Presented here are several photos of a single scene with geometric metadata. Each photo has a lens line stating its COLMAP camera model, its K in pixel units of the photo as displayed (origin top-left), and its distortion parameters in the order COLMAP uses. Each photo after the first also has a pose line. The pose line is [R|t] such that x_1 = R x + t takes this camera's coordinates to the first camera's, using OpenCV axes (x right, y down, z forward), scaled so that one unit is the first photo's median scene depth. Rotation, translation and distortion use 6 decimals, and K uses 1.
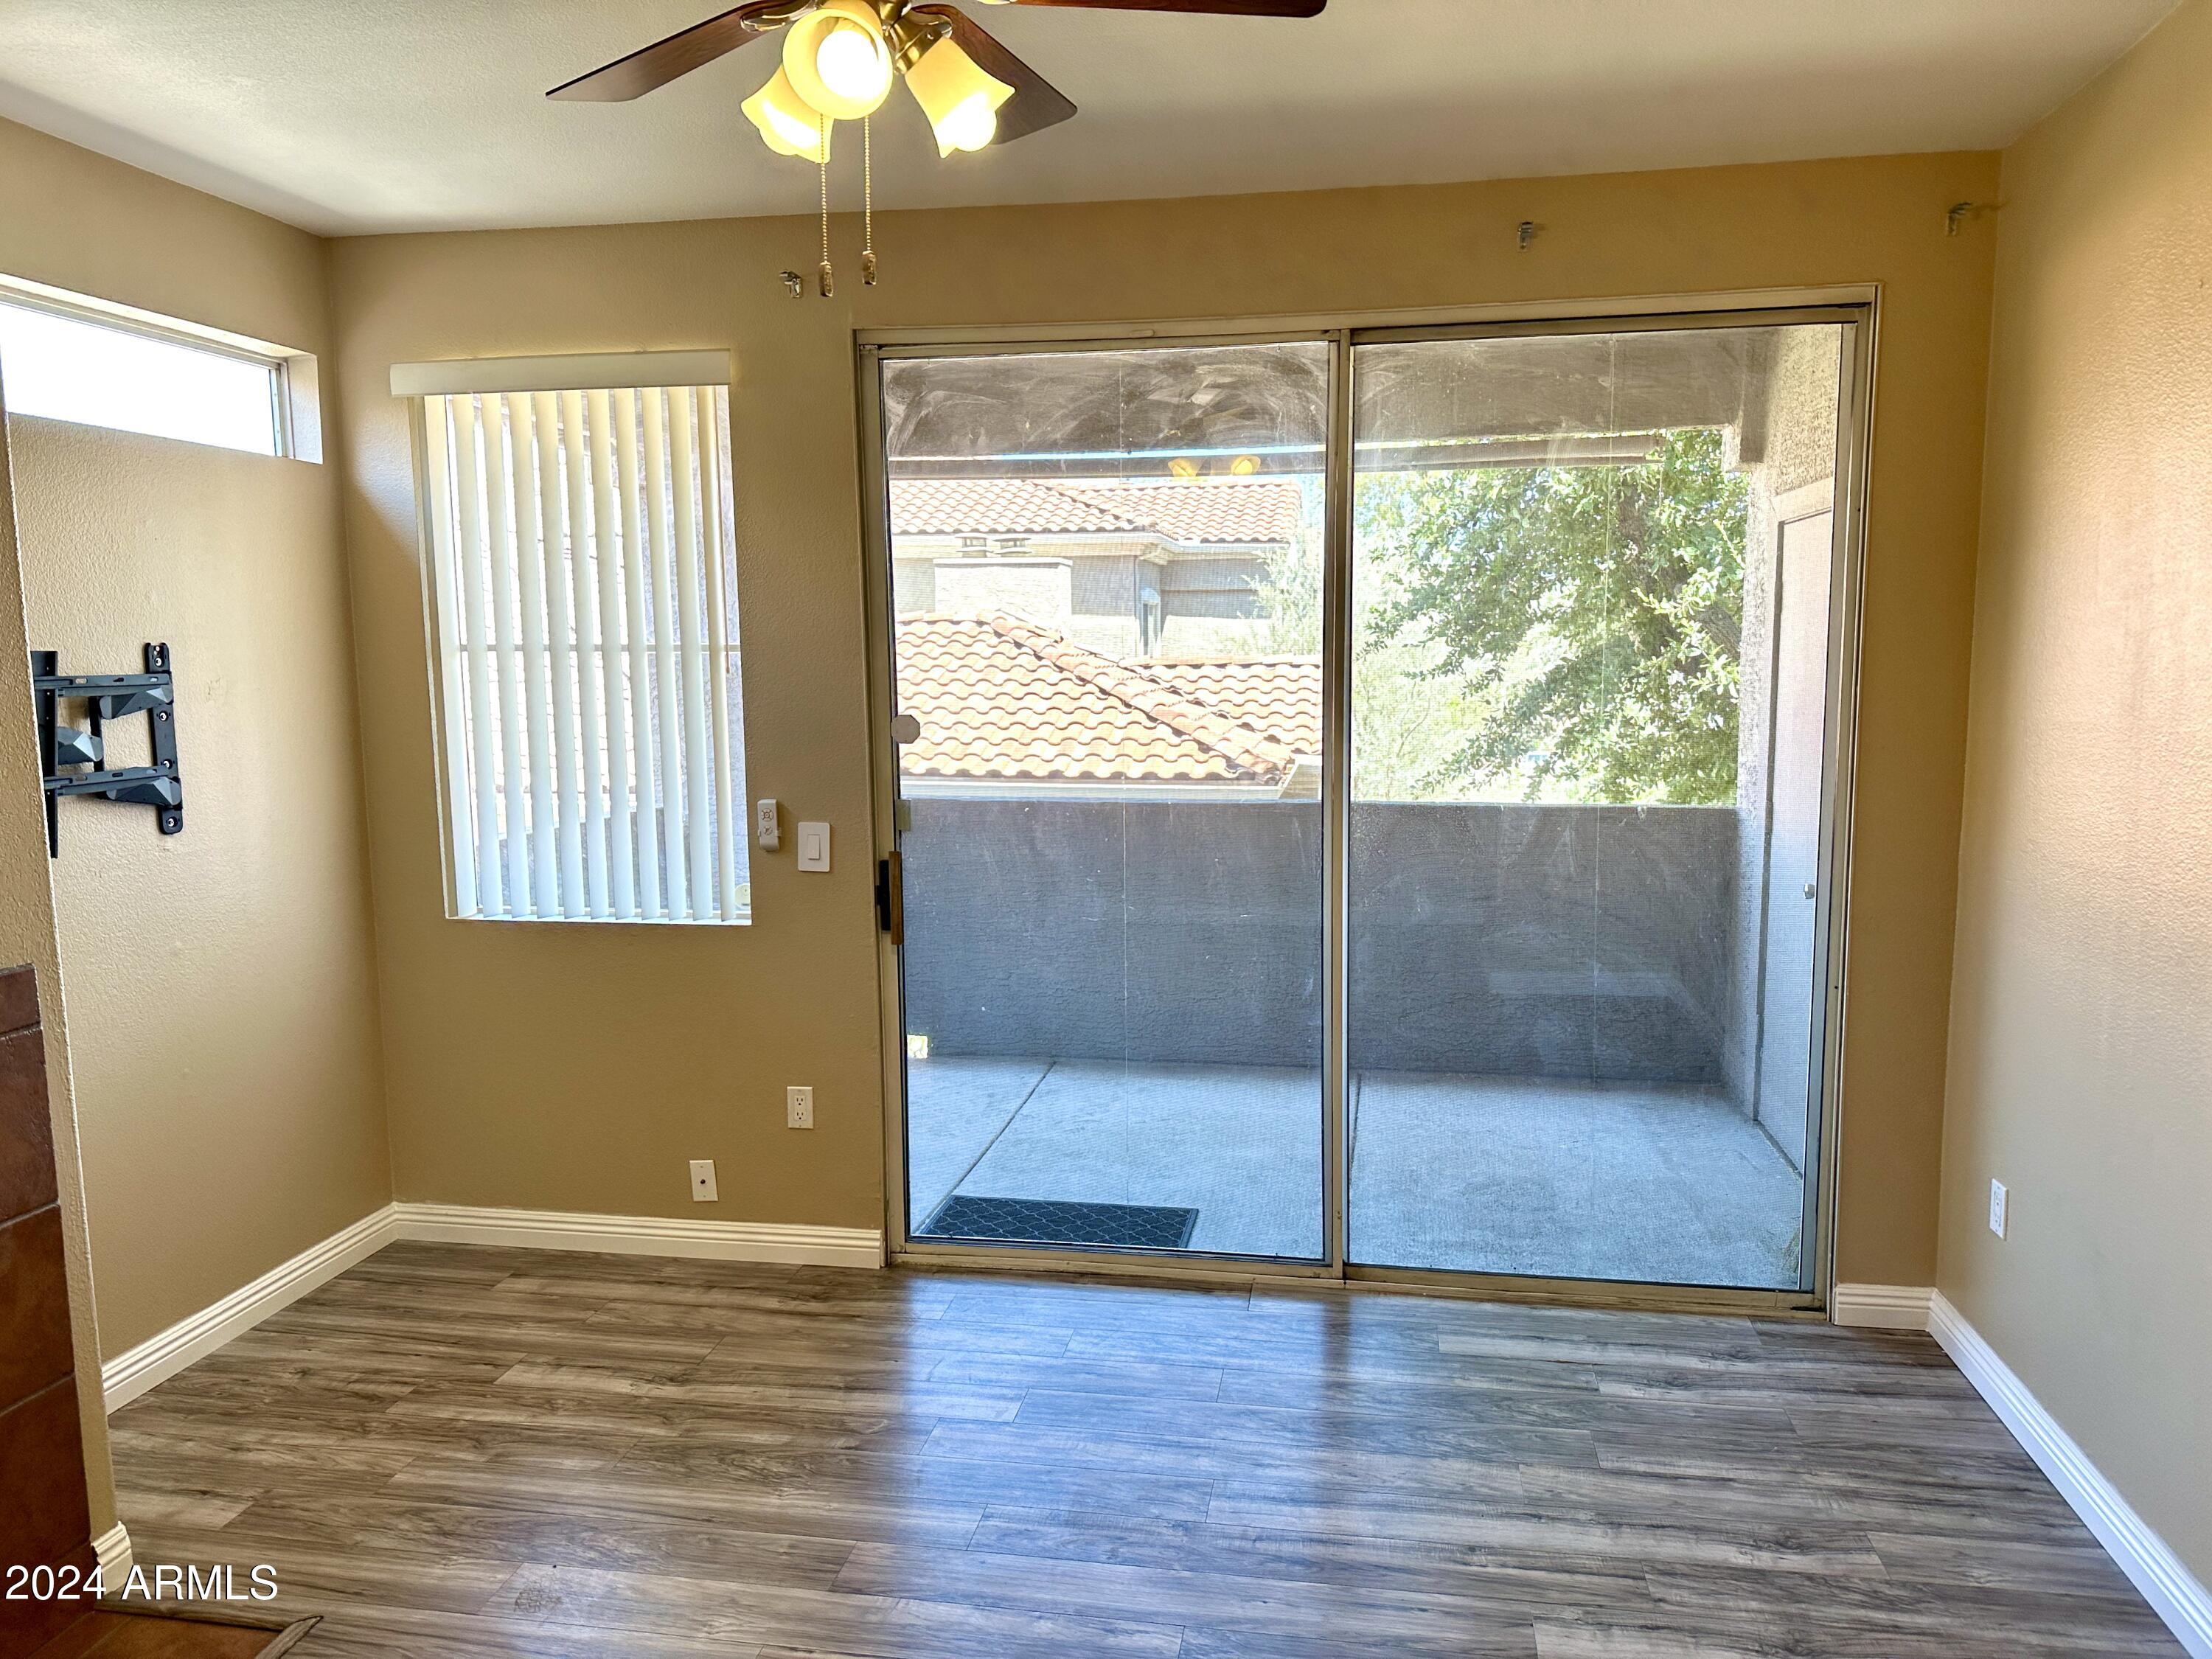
lens RADIAL K [[1571.9, 0, 1136.1], [0, 1571.9, 832.8], [0, 0, 1]] dist [0.109311, -0.168698]
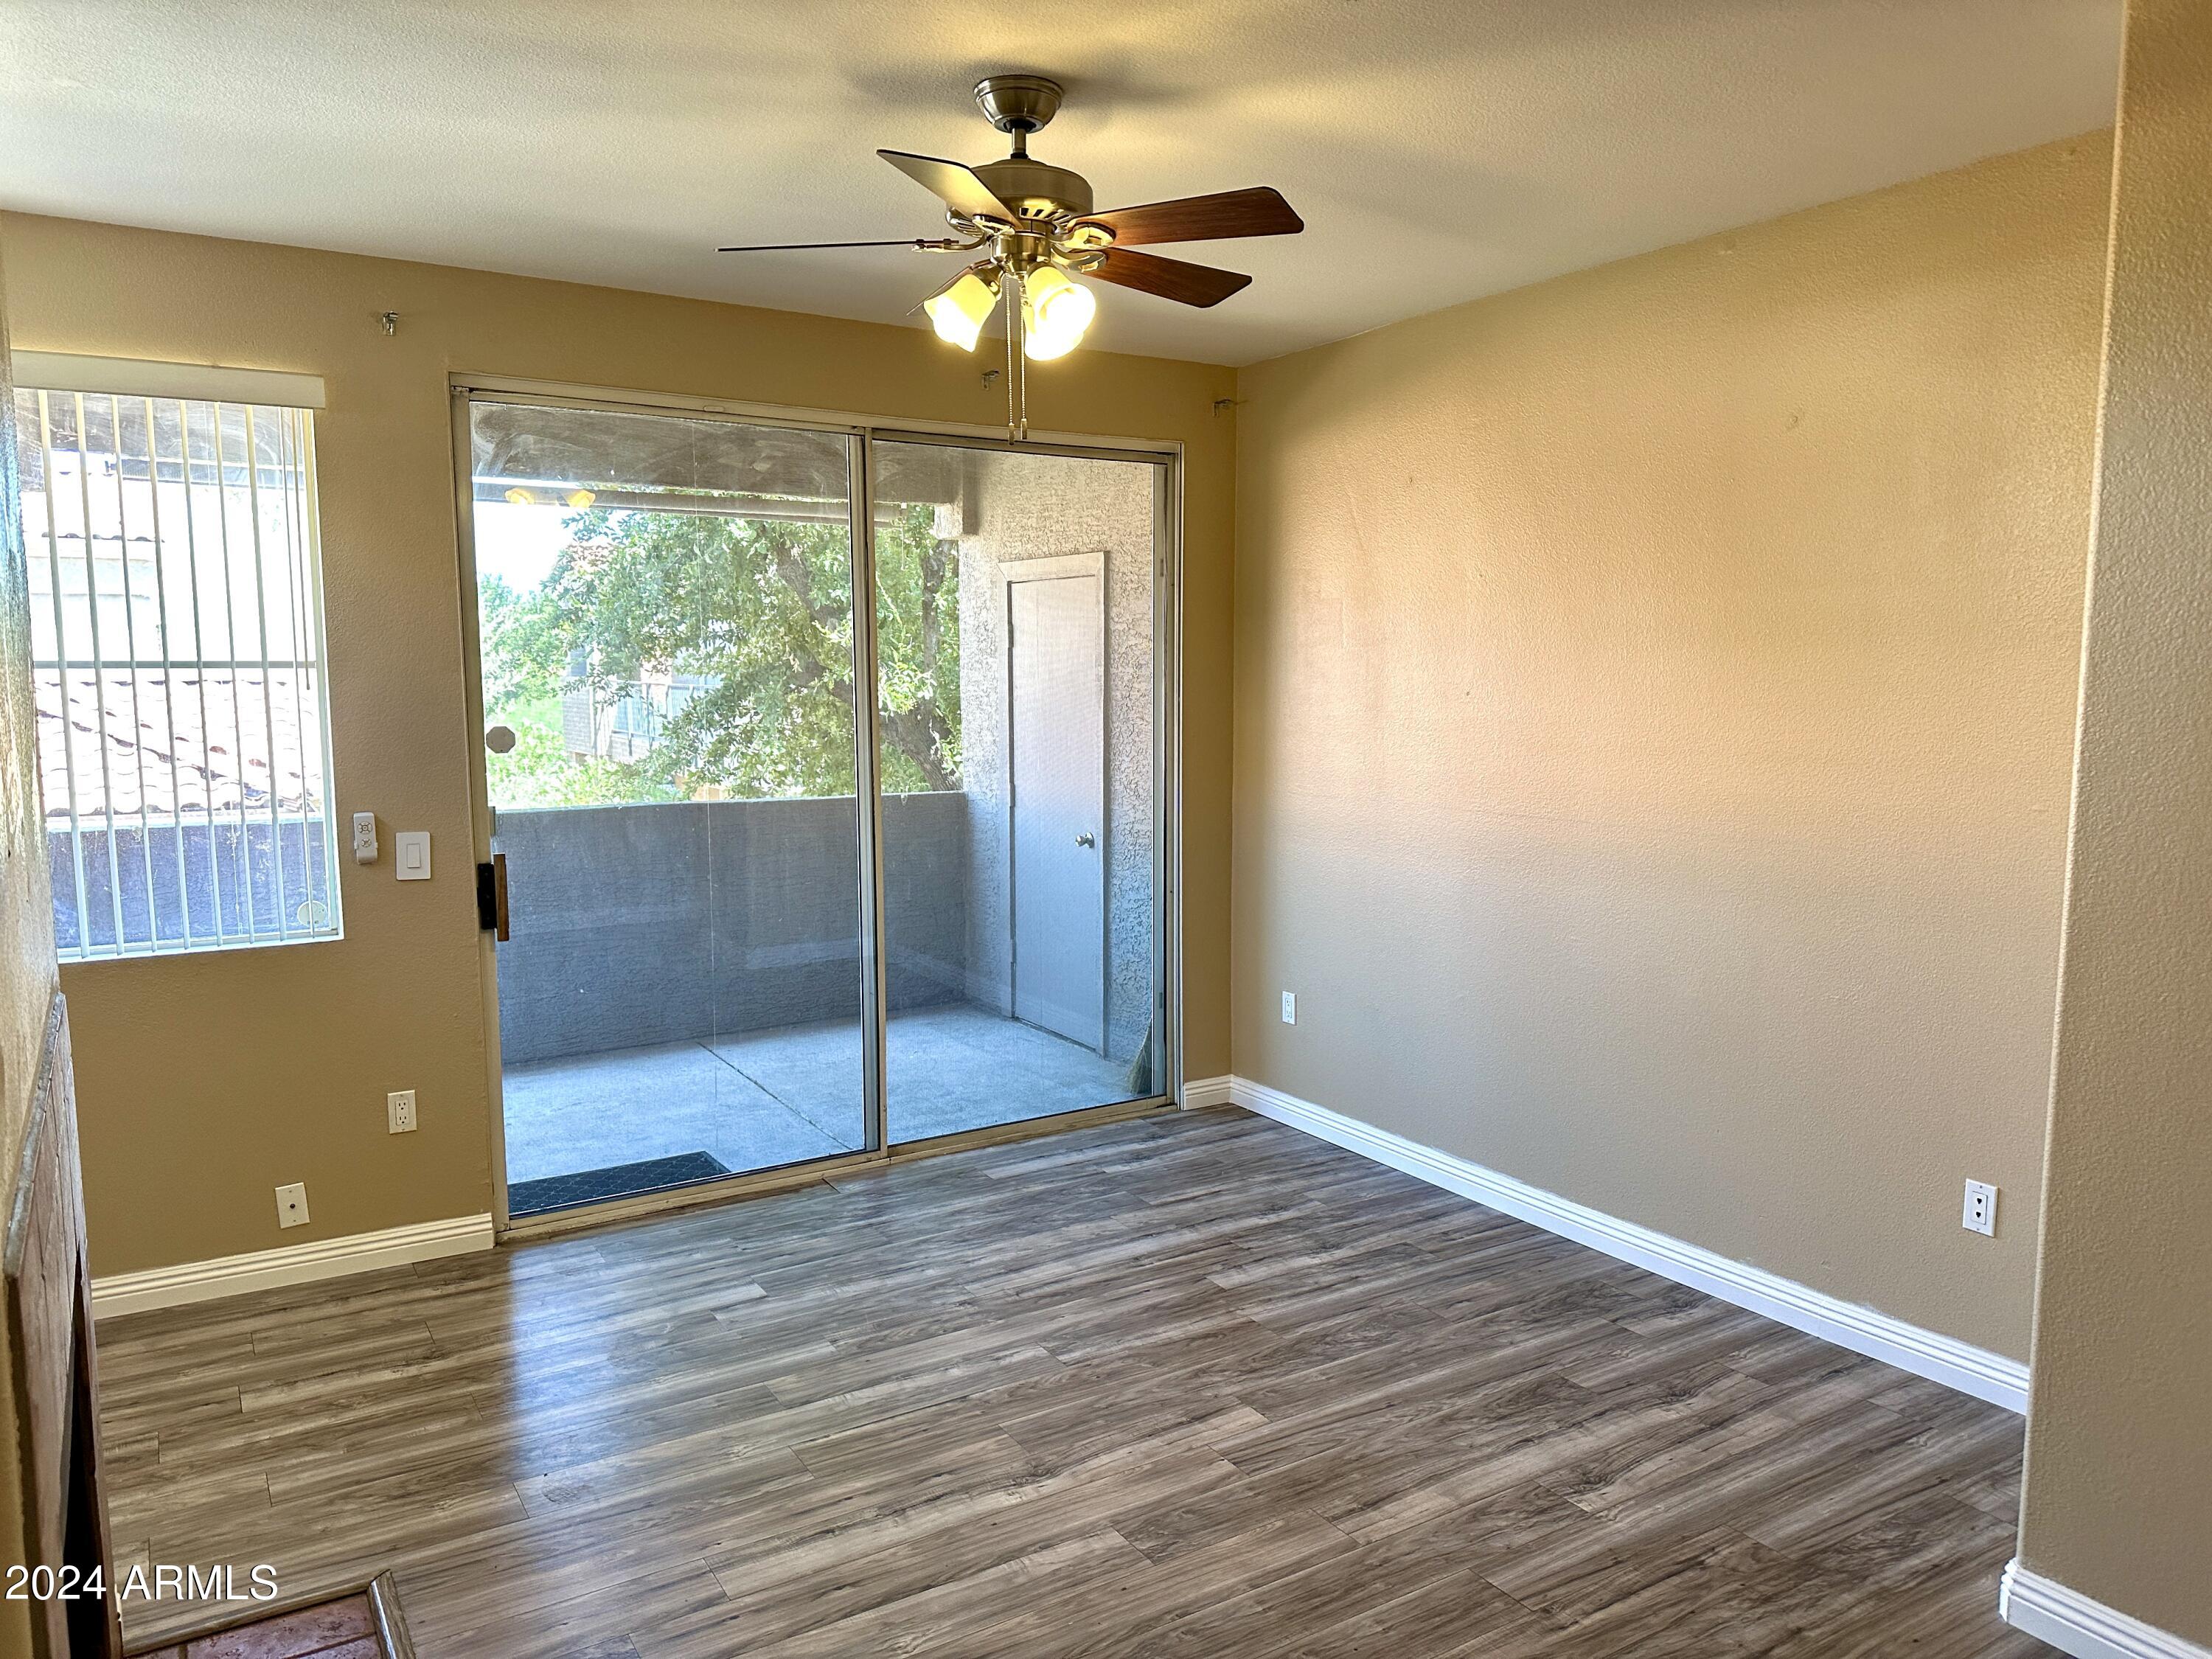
lens RADIAL K [[1571.9, 0, 1136.1], [0, 1571.9, 832.8], [0, 0, 1]] dist [0.109311, -0.168698]
pose [[0.739390, -0.066552, 0.669980, -0.581466], [0.076797, 0.996945, 0.014278, 0.015850], [-0.668883, 0.040895, 0.742242, -0.103689]]
